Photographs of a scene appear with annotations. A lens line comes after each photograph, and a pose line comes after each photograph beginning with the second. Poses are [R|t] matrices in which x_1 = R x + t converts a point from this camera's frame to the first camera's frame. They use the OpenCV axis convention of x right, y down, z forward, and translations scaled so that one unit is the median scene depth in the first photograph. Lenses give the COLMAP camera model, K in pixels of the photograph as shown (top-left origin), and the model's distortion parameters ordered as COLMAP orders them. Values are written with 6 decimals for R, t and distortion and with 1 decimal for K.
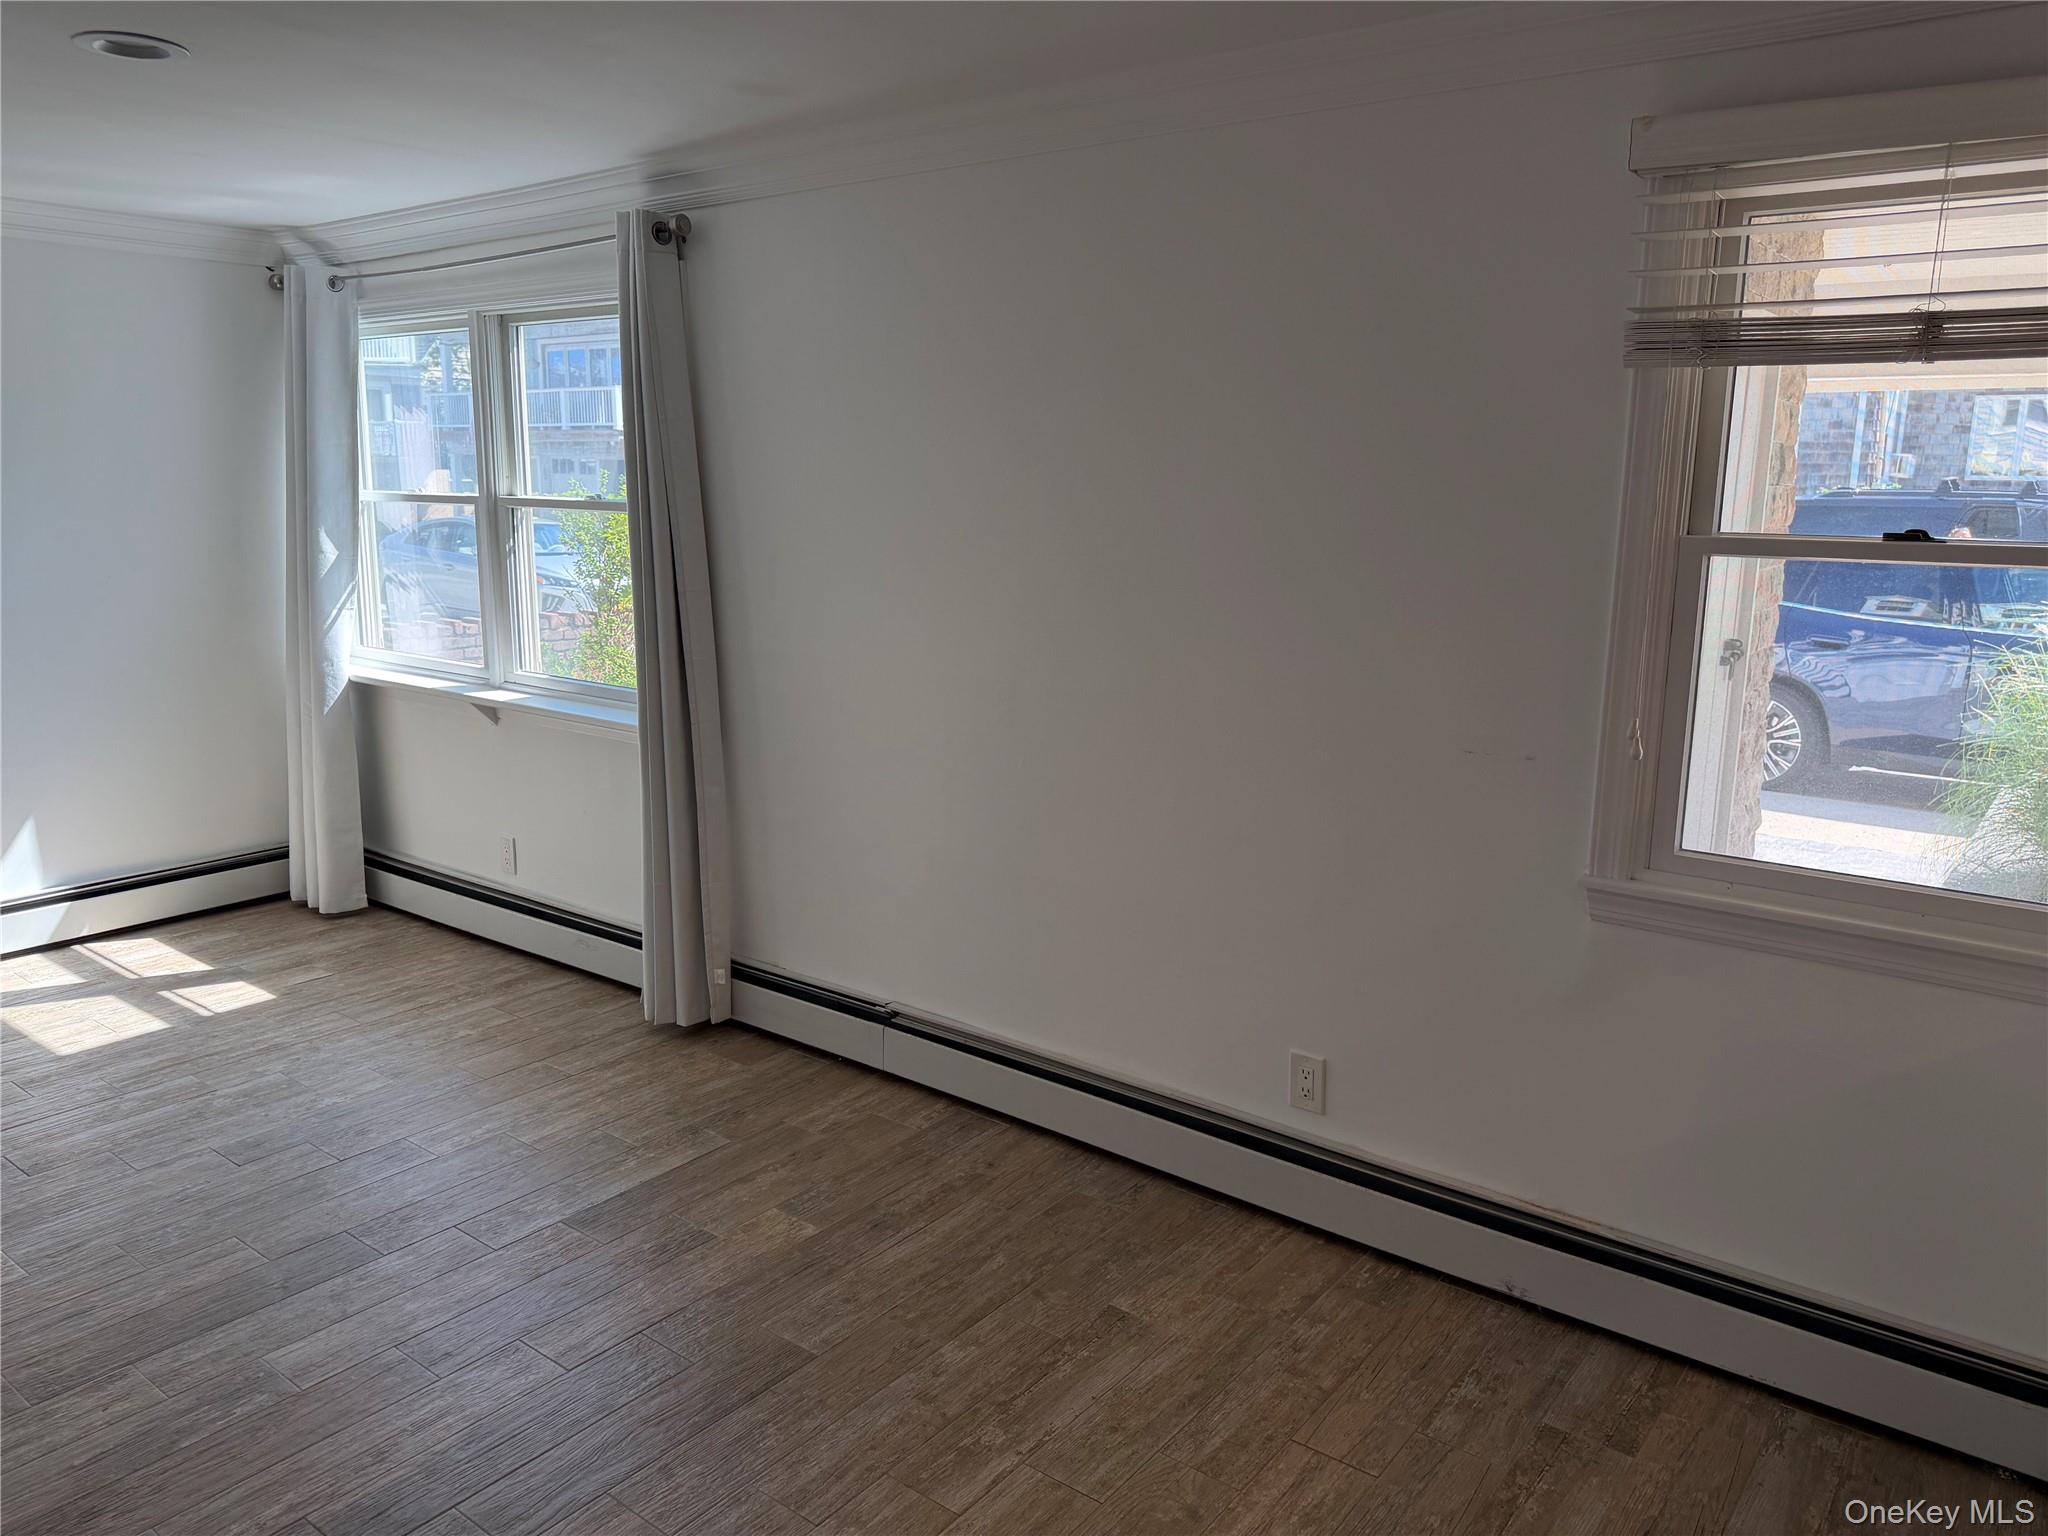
lens RADIAL K [[1432.0, 0, 1068.3], [0, 1432.0, 715.1], [0, 0, 1]] dist [0.042577, -0.074722]
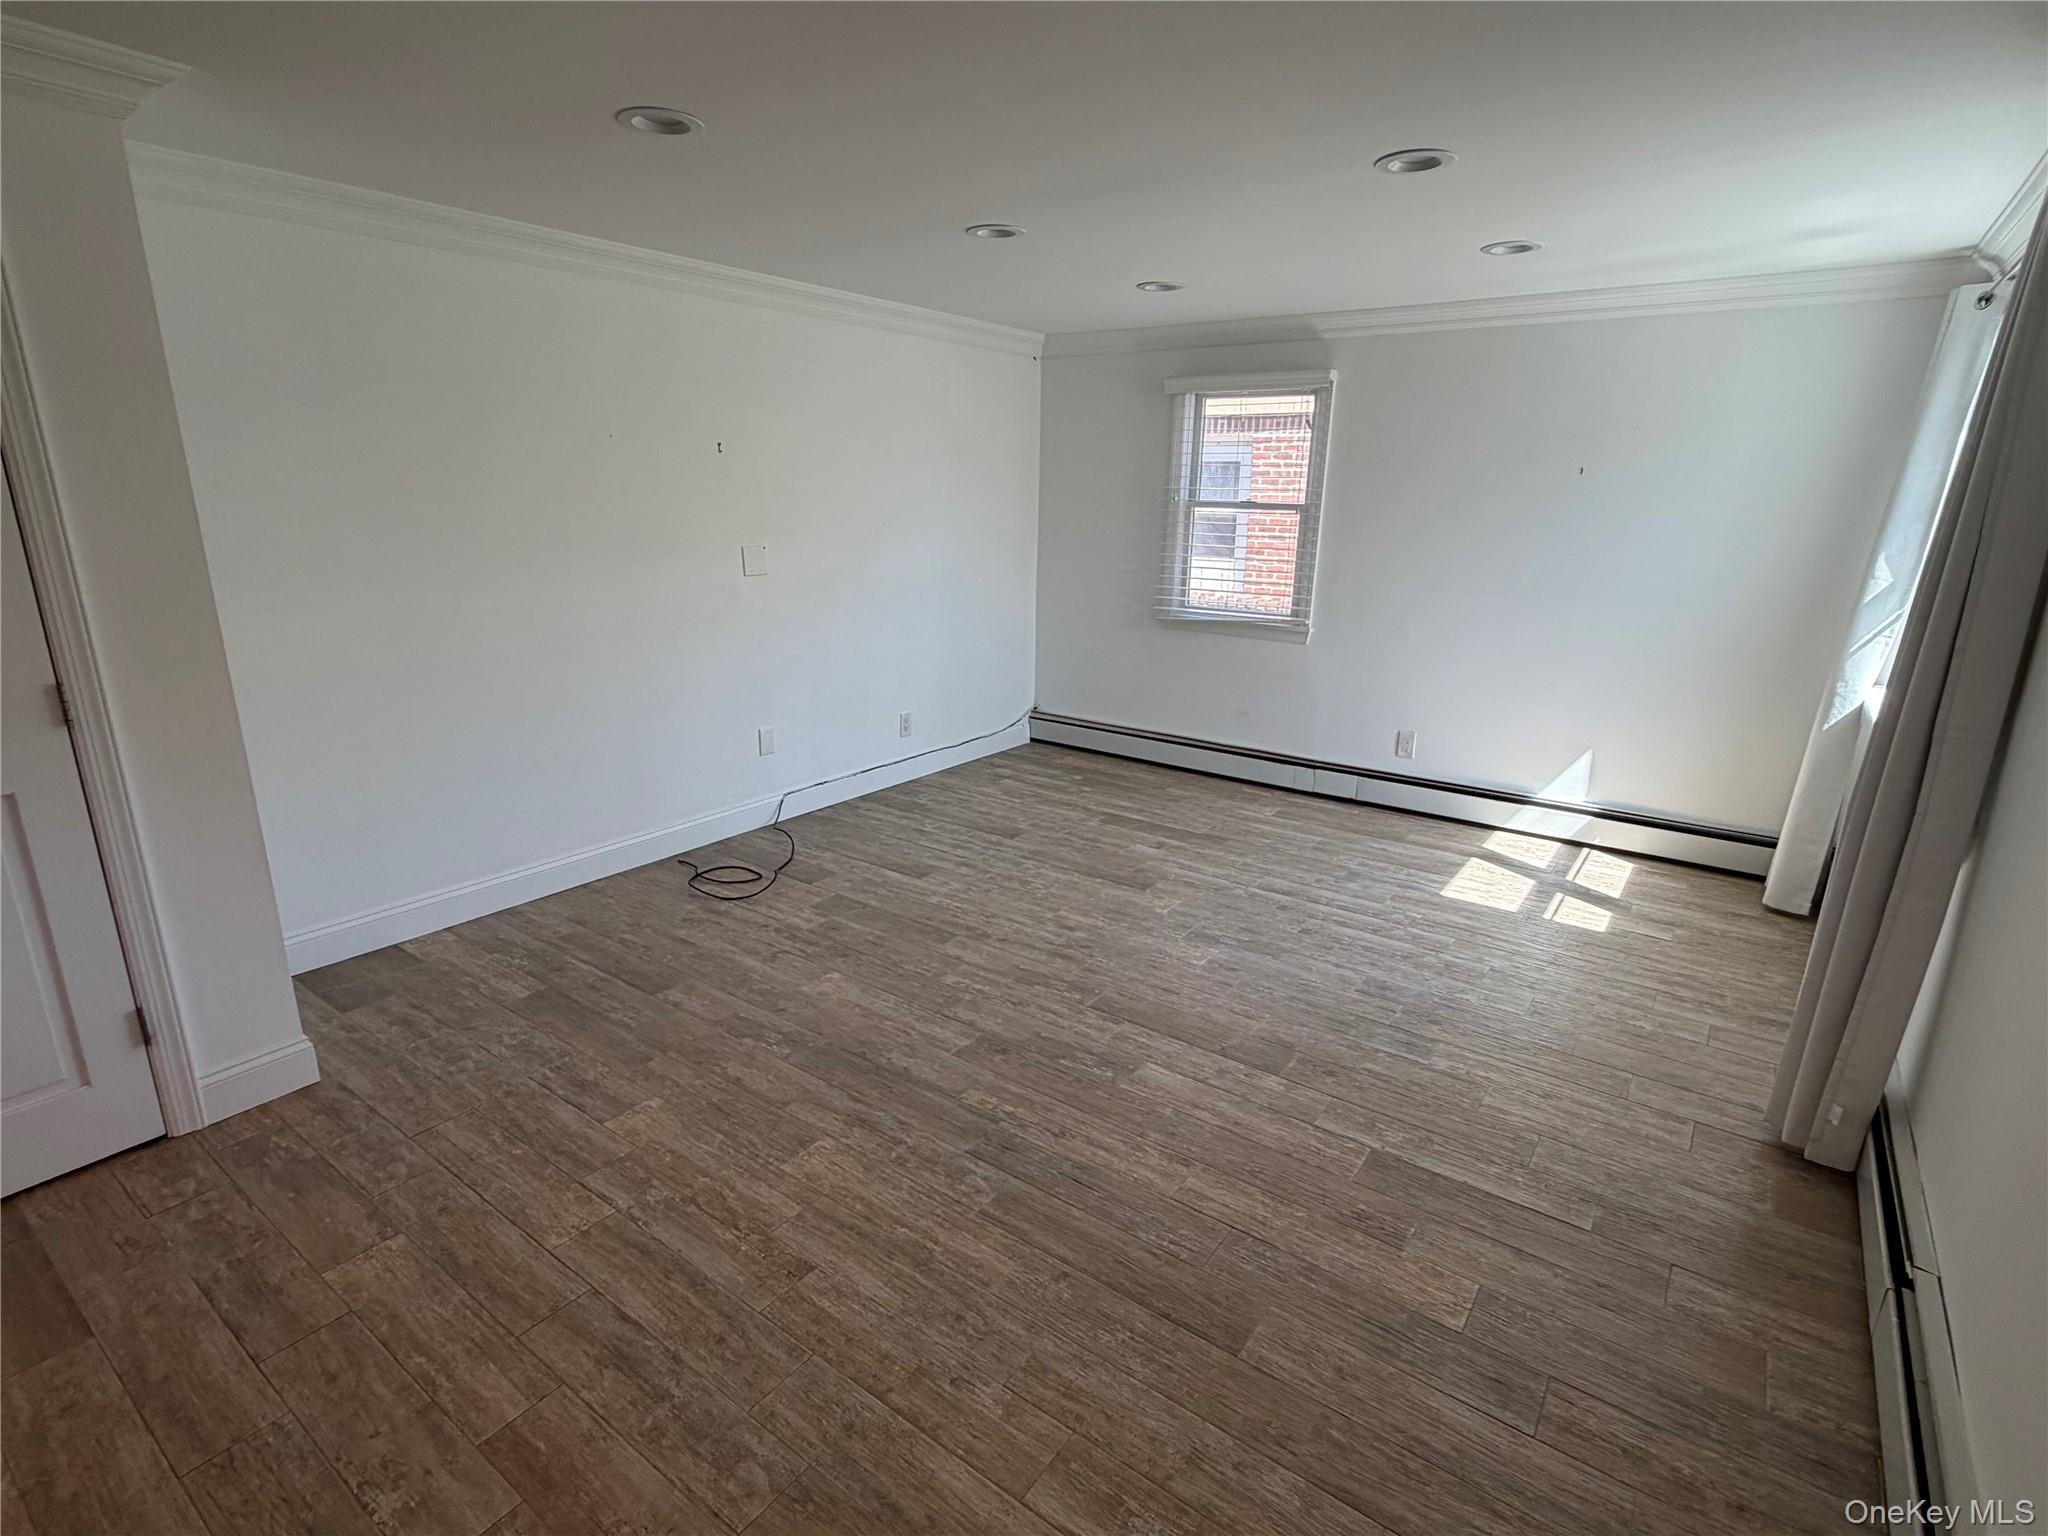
lens RADIAL K [[1015.0, 0, 1024.0], [0, 1015.0, 768.0], [0, 0, 1]] dist [0.001231, -0.000523]
pose [[0.005689, 0.256243, -0.966596, 0.254051], [-0.180173, 0.951055, 0.251063, -0.067088], [0.983619, 0.172726, 0.051578, 0.447561]]
